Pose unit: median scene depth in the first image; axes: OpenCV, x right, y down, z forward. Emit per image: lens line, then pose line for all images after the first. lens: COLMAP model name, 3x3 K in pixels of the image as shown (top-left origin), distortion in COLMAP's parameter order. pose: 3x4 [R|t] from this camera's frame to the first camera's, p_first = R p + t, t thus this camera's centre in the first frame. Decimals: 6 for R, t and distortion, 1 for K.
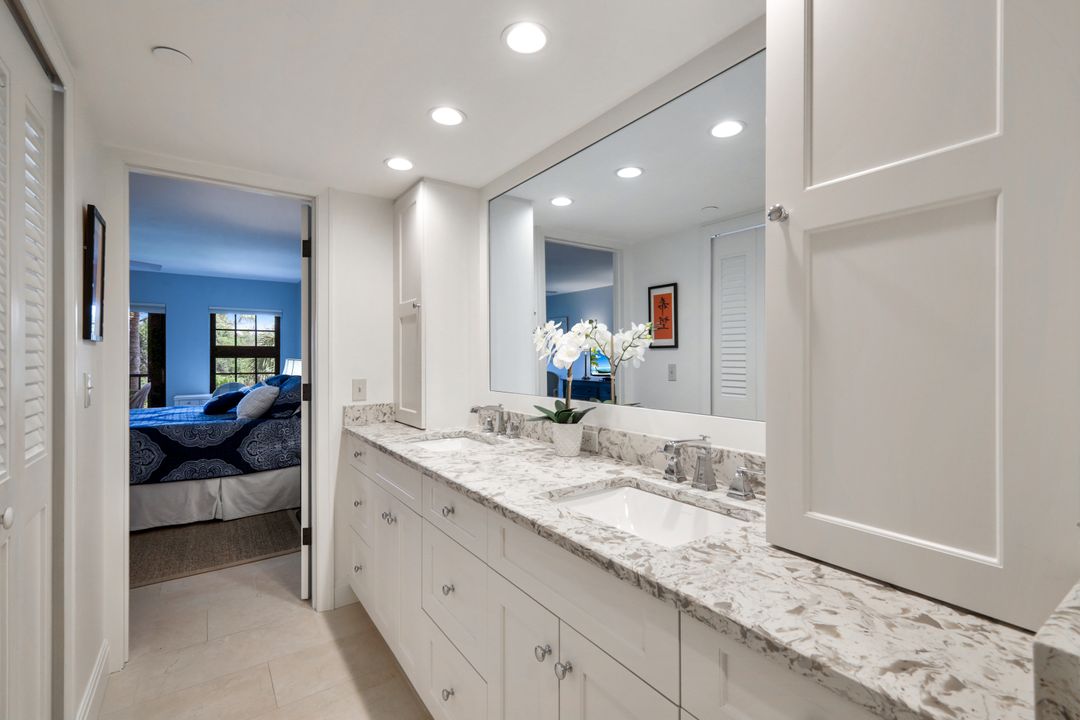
lens RADIAL K [[474.5, 0, 541.7], [0, 474.5, 357.4], [0, 0, 1]] dist [0.000078, 0.000610]
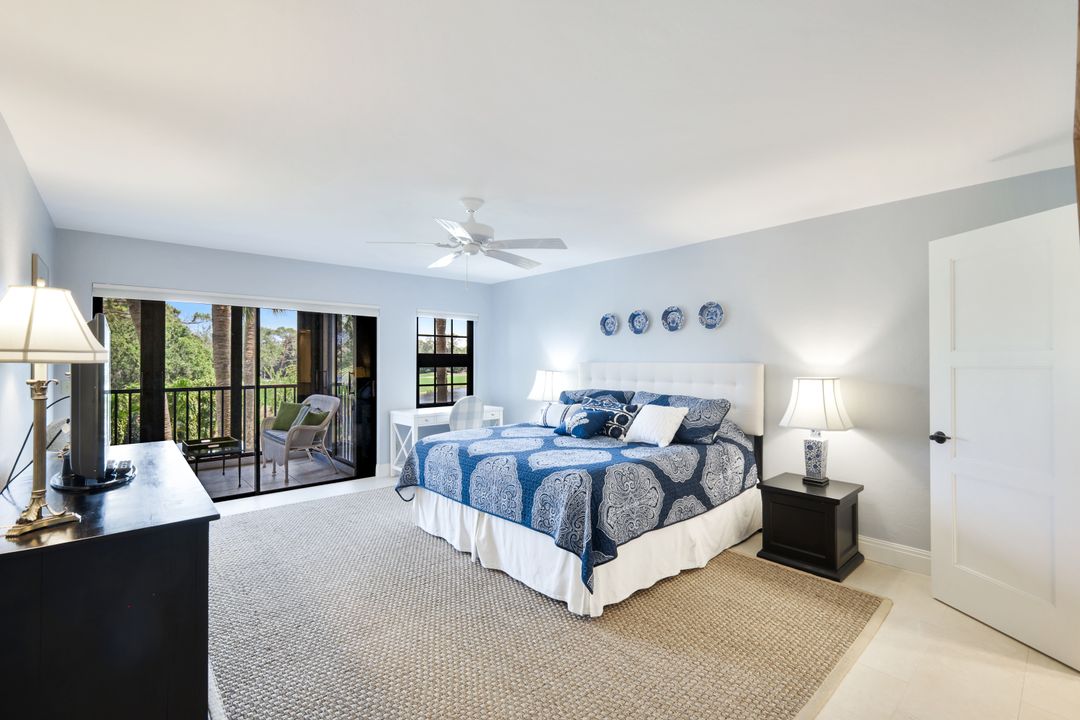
lens RADIAL K [[474.5, 0, 541.7], [0, 474.5, 357.4], [0, 0, 1]] dist [0.000078, 0.000610]
pose [[0.993815, 0.004320, 0.110962, -0.969987], [-0.003624, 0.999972, -0.006472, -0.022186], [-0.110987, 0.006030, 0.993804, 0.178326]]
